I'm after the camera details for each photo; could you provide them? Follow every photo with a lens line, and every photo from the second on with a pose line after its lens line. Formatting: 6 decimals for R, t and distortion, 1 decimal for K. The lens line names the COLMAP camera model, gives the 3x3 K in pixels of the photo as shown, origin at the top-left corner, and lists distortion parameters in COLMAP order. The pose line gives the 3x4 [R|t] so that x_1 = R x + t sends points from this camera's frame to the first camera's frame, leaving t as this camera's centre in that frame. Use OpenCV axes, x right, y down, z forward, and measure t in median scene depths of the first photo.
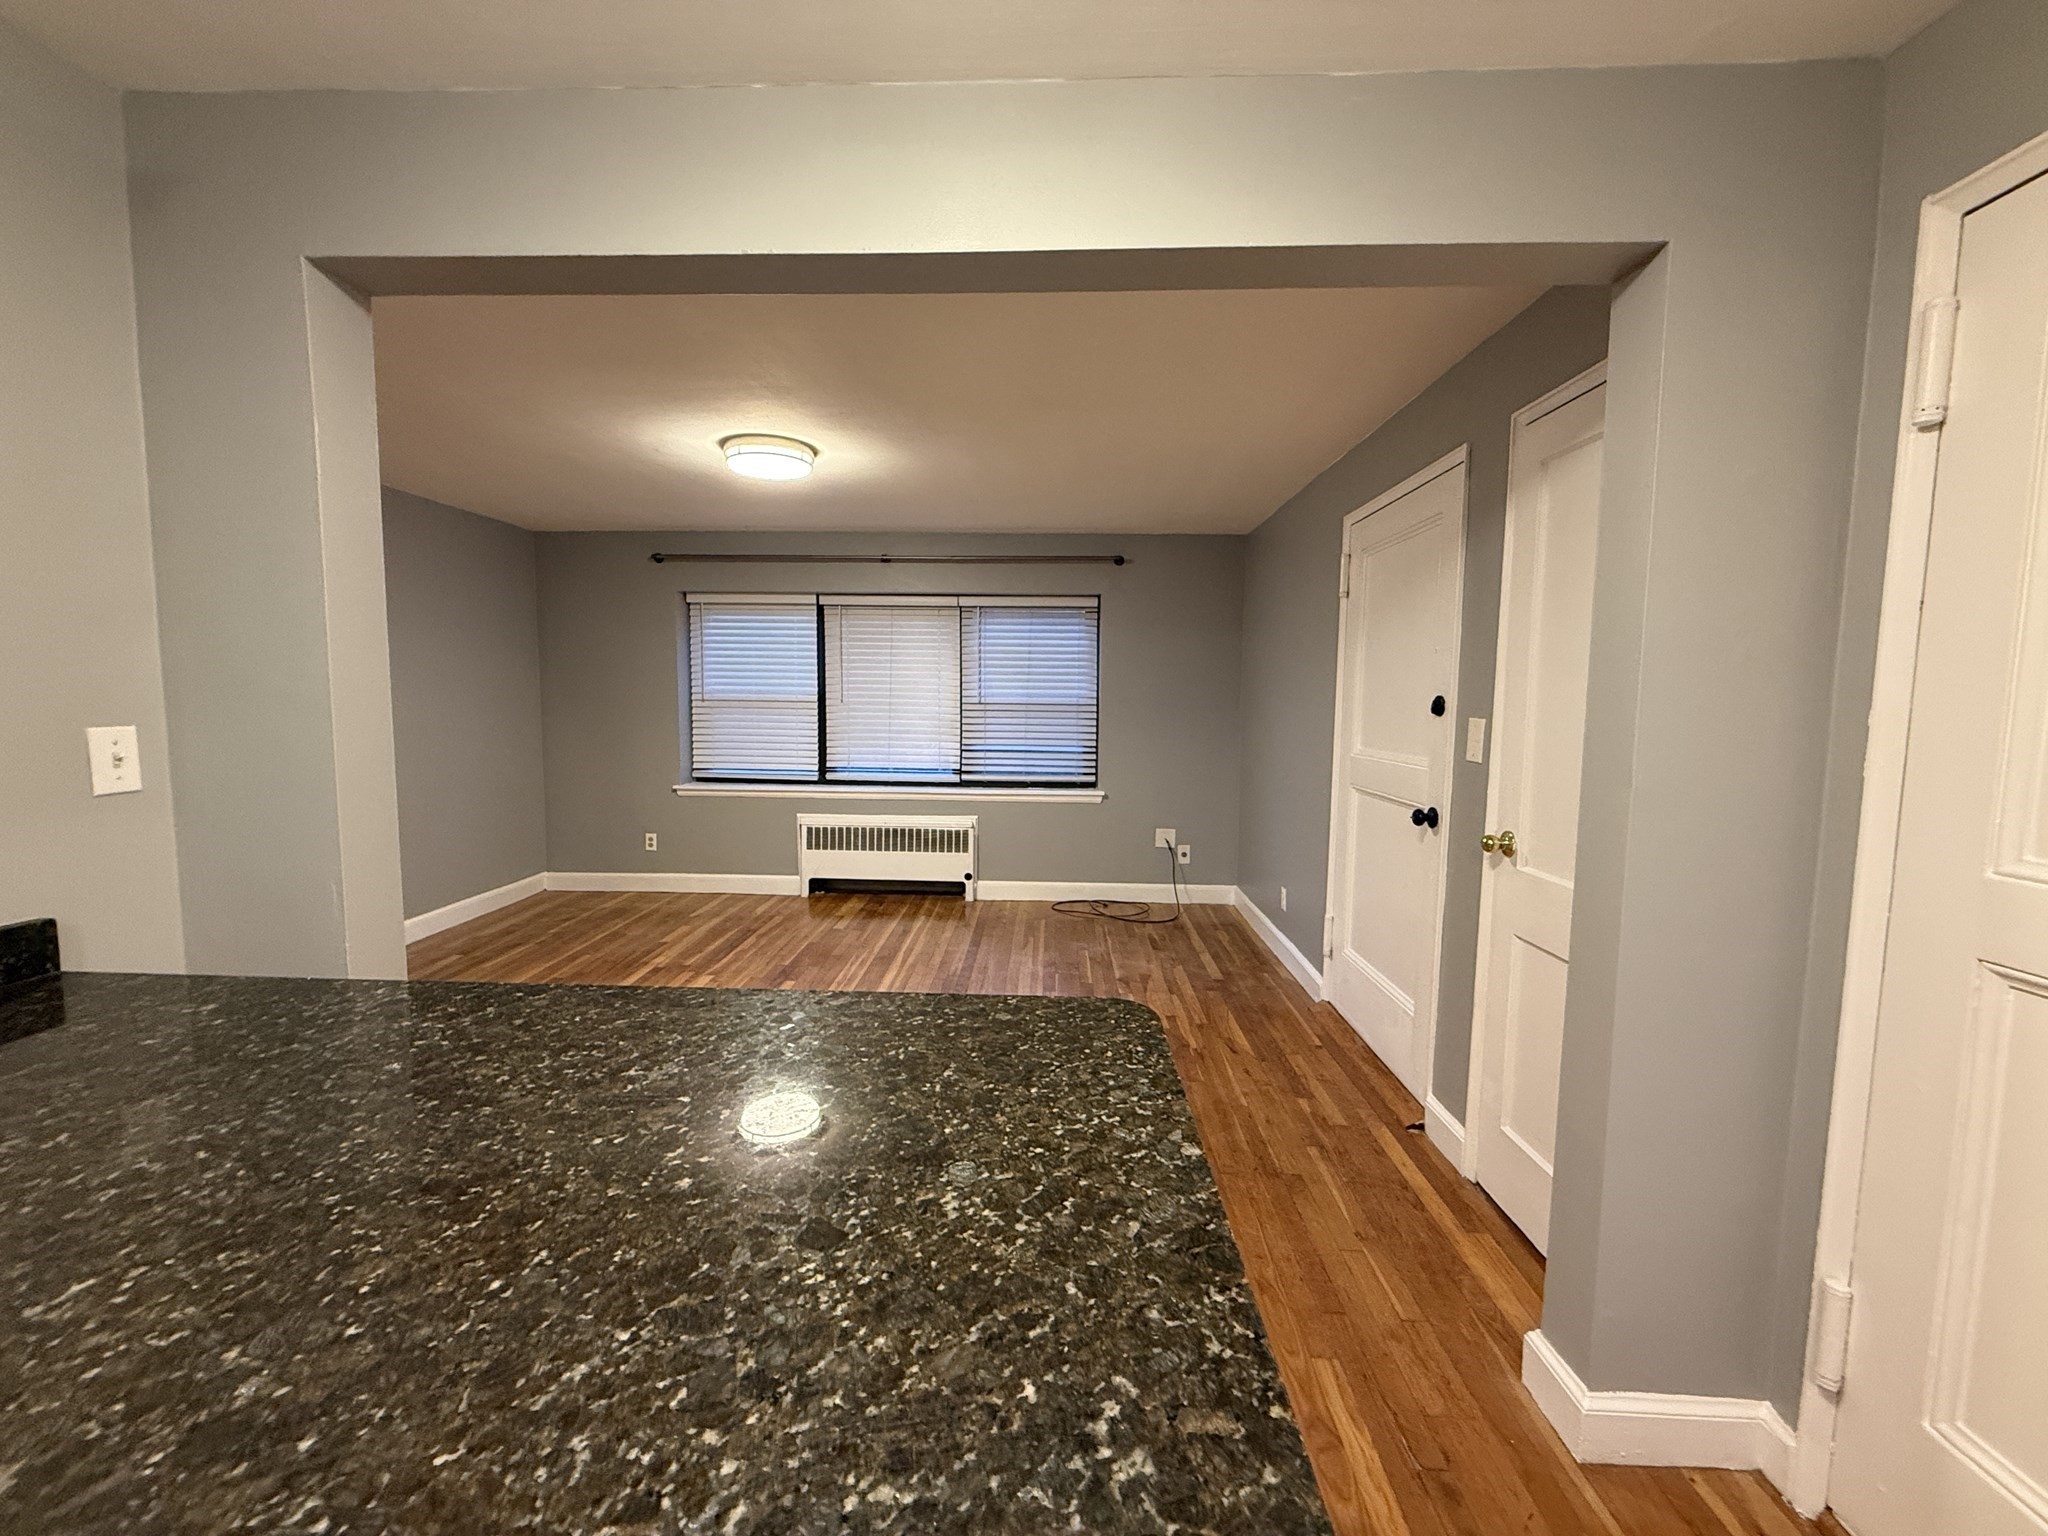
lens RADIAL K [[810.5, 0, 1022.6], [0, 810.5, 767.2], [0, 0, 1]] dist [0.000220, -0.000035]
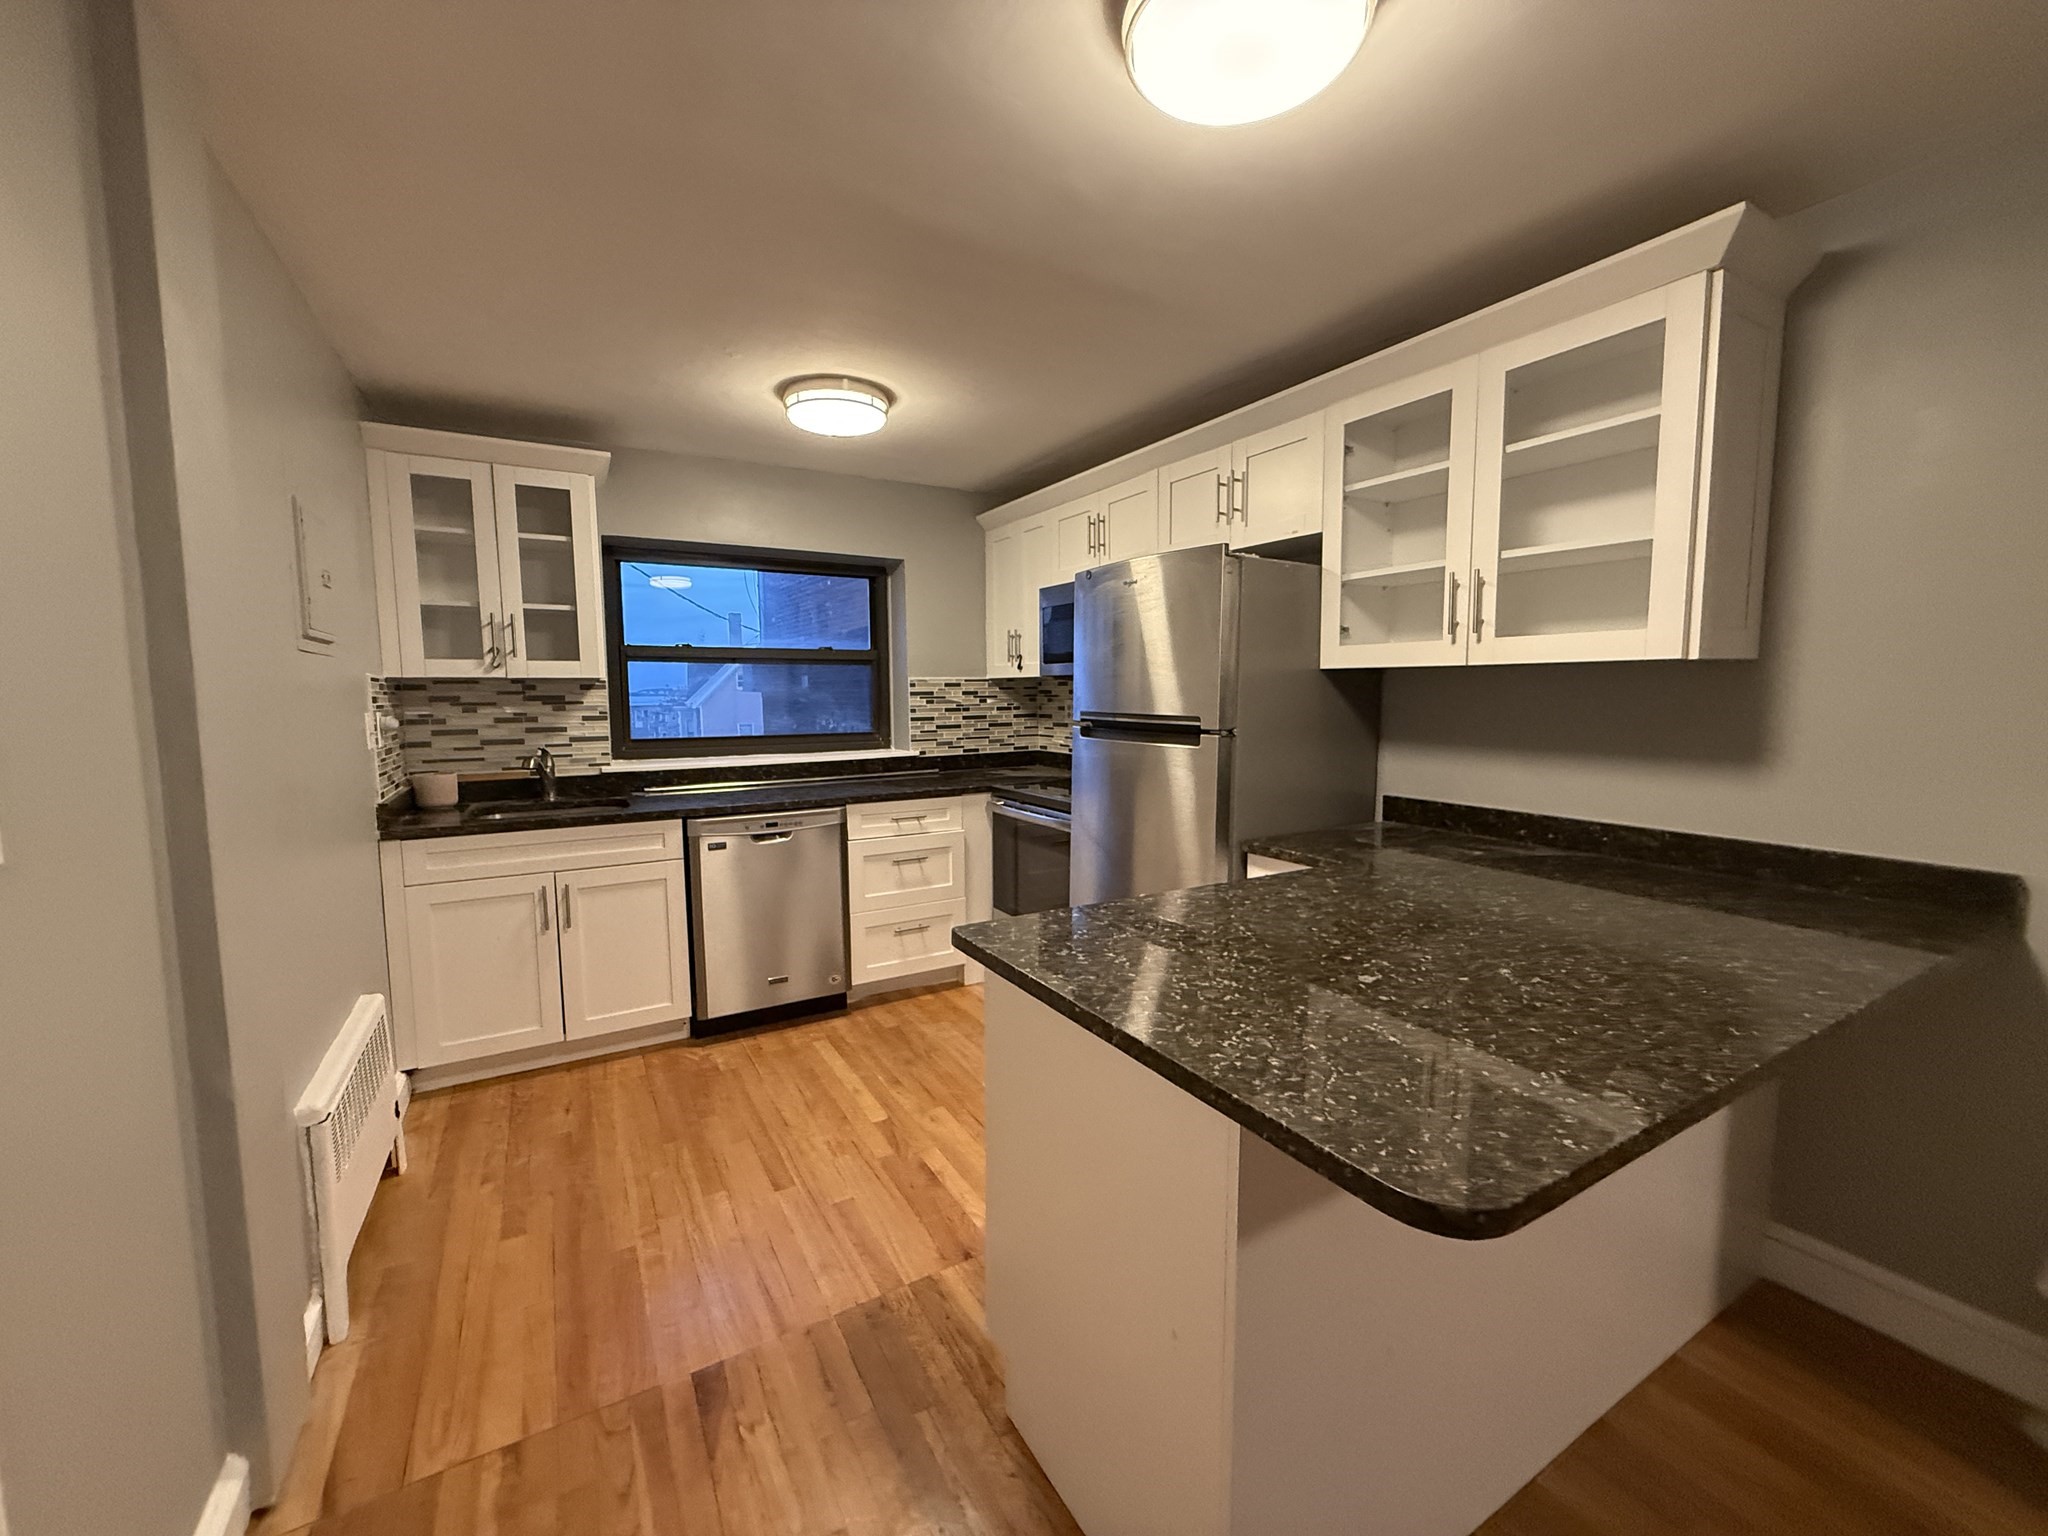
lens RADIAL K [[810.5, 0, 1021.5], [0, 810.5, 767.4], [0, 0, 1]] dist [0.000220, -0.000035]
pose [[-0.841996, 0.045675, -0.537547, 0.179015], [-0.049756, 0.985588, 0.161681, -0.024256], [0.537185, 0.162881, -0.827588, 0.321864]]
